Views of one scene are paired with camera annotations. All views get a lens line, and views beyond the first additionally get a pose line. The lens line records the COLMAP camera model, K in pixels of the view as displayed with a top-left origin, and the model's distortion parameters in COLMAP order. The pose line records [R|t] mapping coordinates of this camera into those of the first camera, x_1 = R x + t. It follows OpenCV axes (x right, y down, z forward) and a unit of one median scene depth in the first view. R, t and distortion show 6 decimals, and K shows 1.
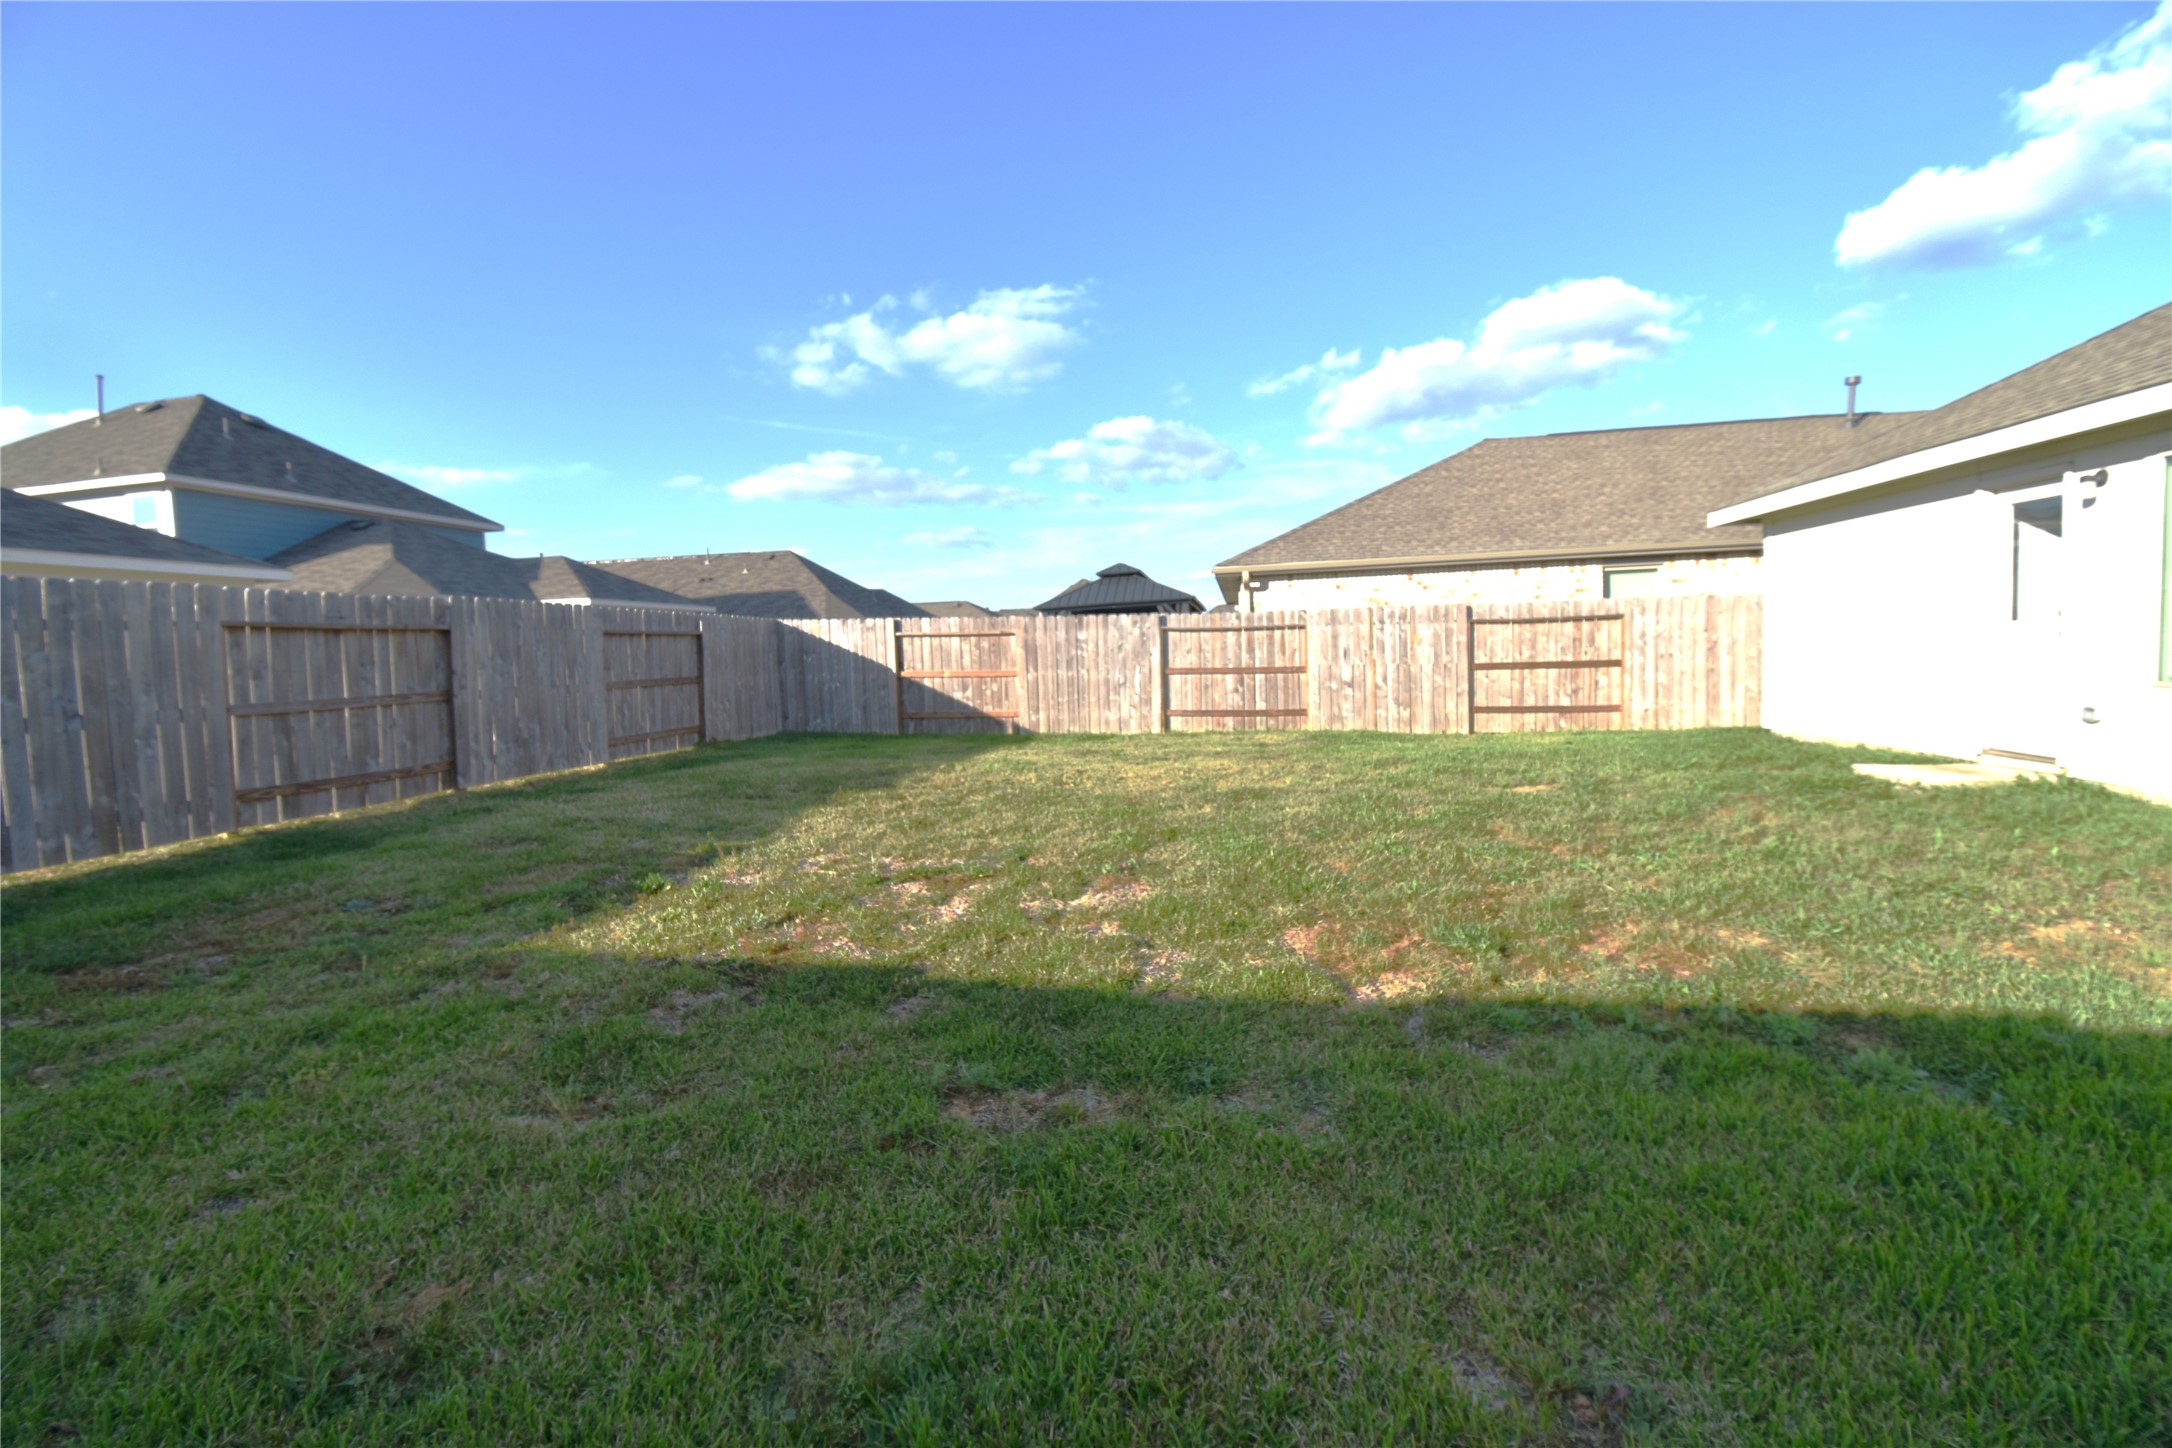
lens RADIAL K [[967.3, 0, 1091.8], [0, 967.3, 718.6], [0, 0, 1]] dist [0.004356, -0.016752]
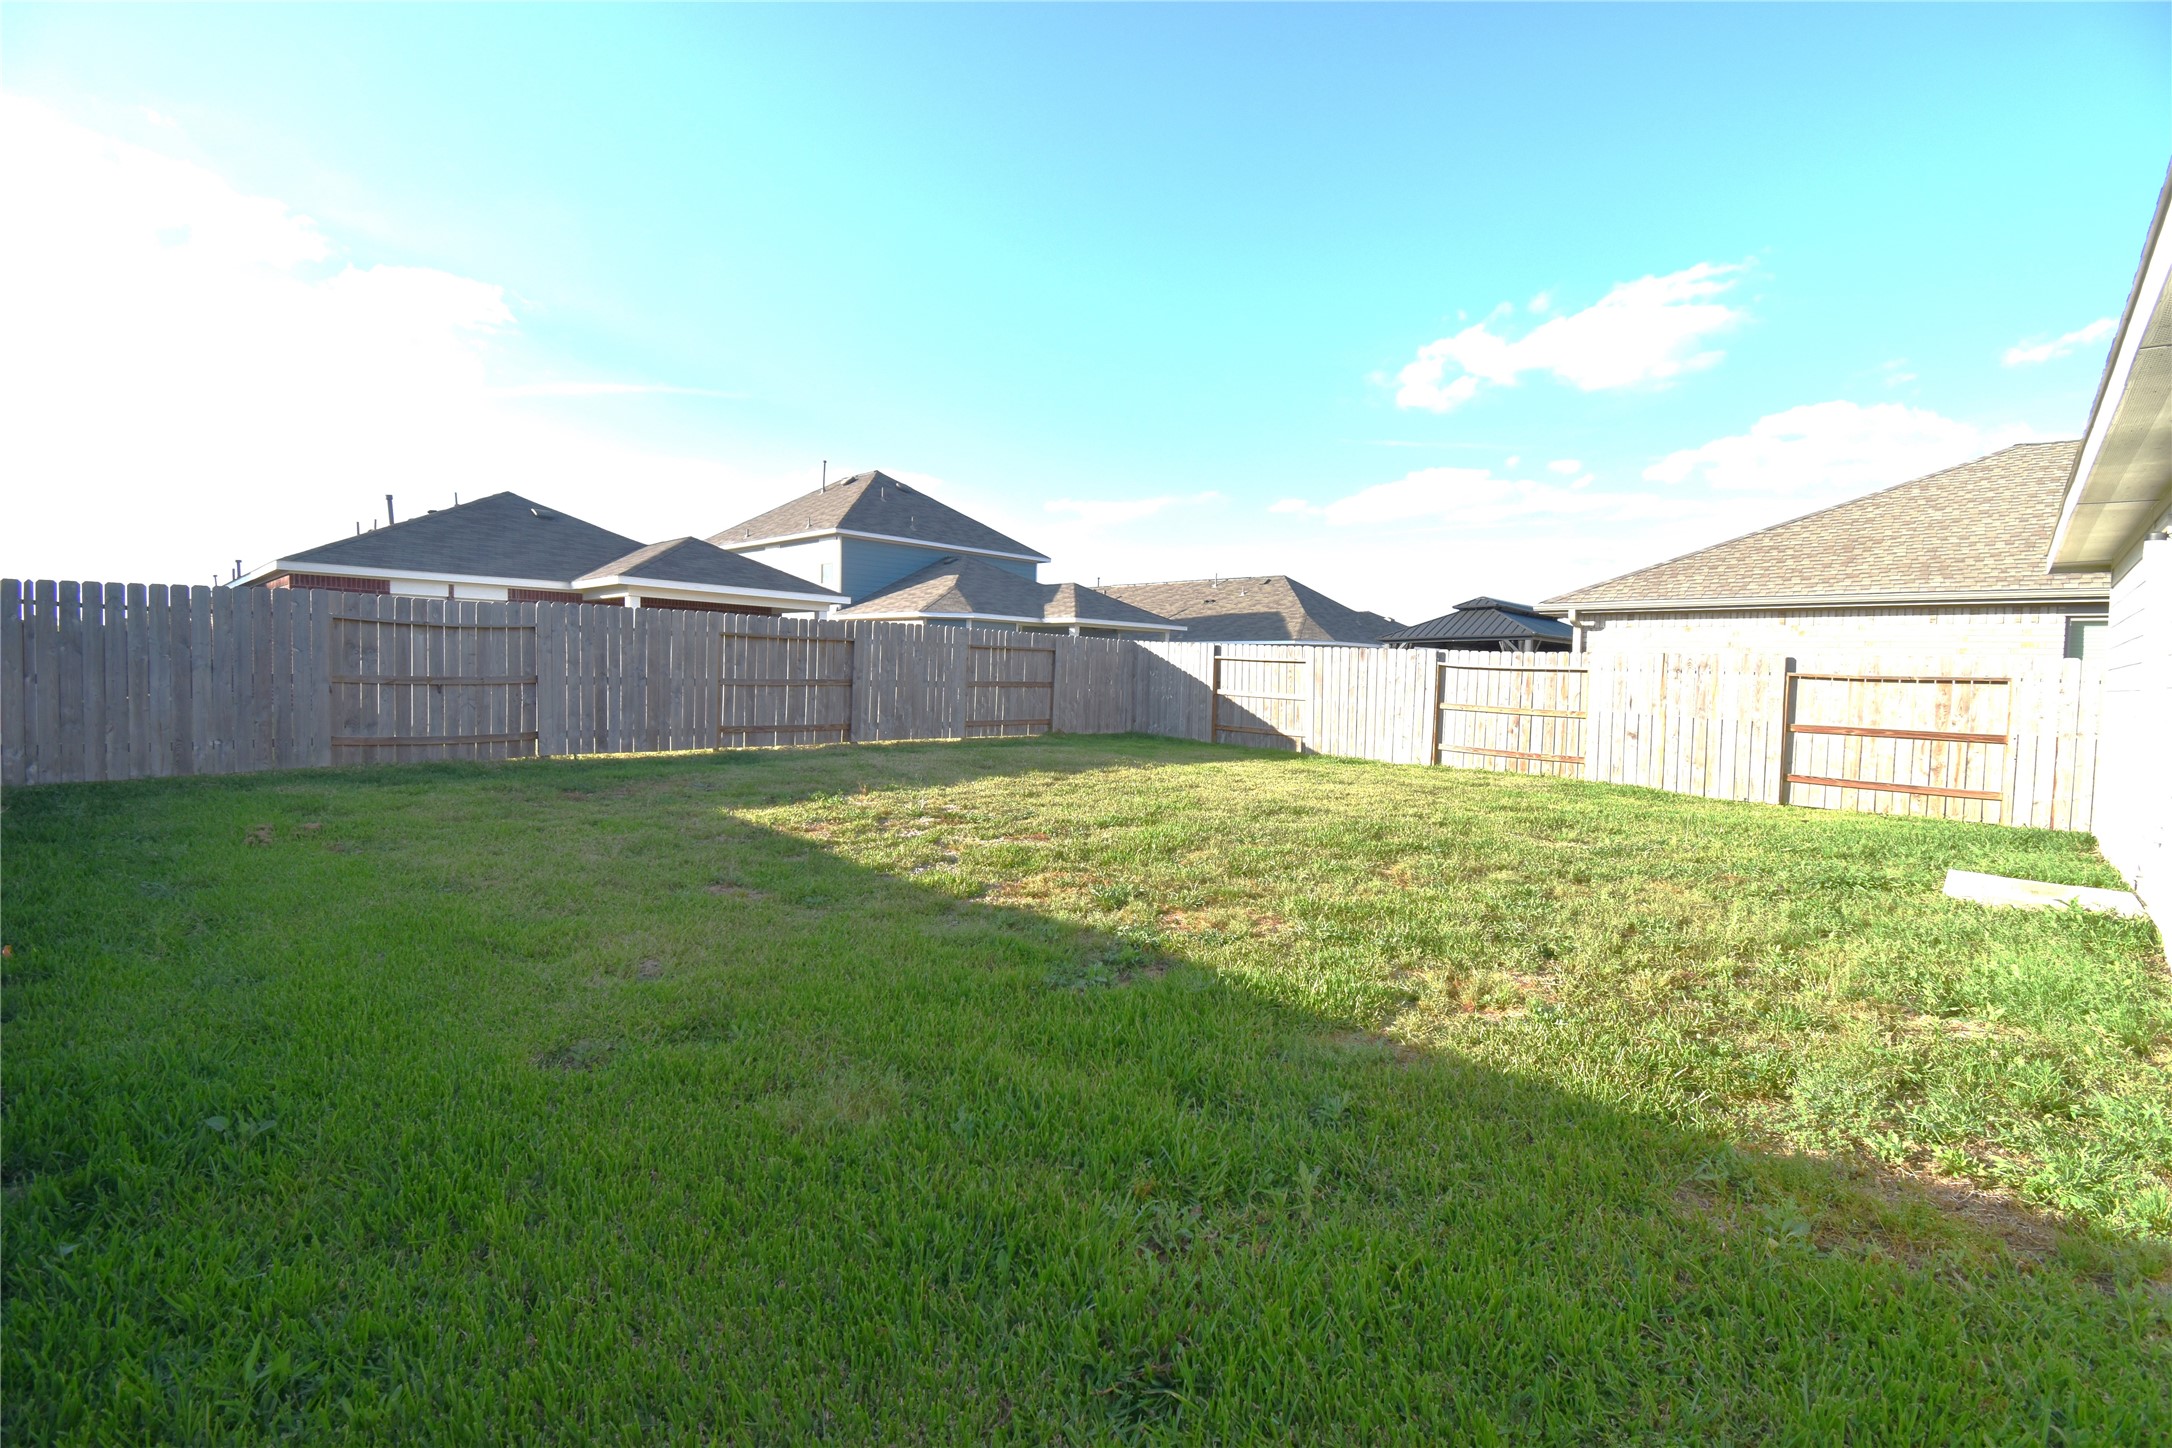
lens RADIAL K [[967.3, 0, 1093.3], [0, 967.3, 720.1], [0, 0, 1]] dist [0.004356, -0.016752]
pose [[0.825013, 0.085593, -0.558594, 0.308442], [-0.094404, 0.995448, 0.013102, -0.011557], [0.557173, 0.041924, 0.829338, -0.049769]]
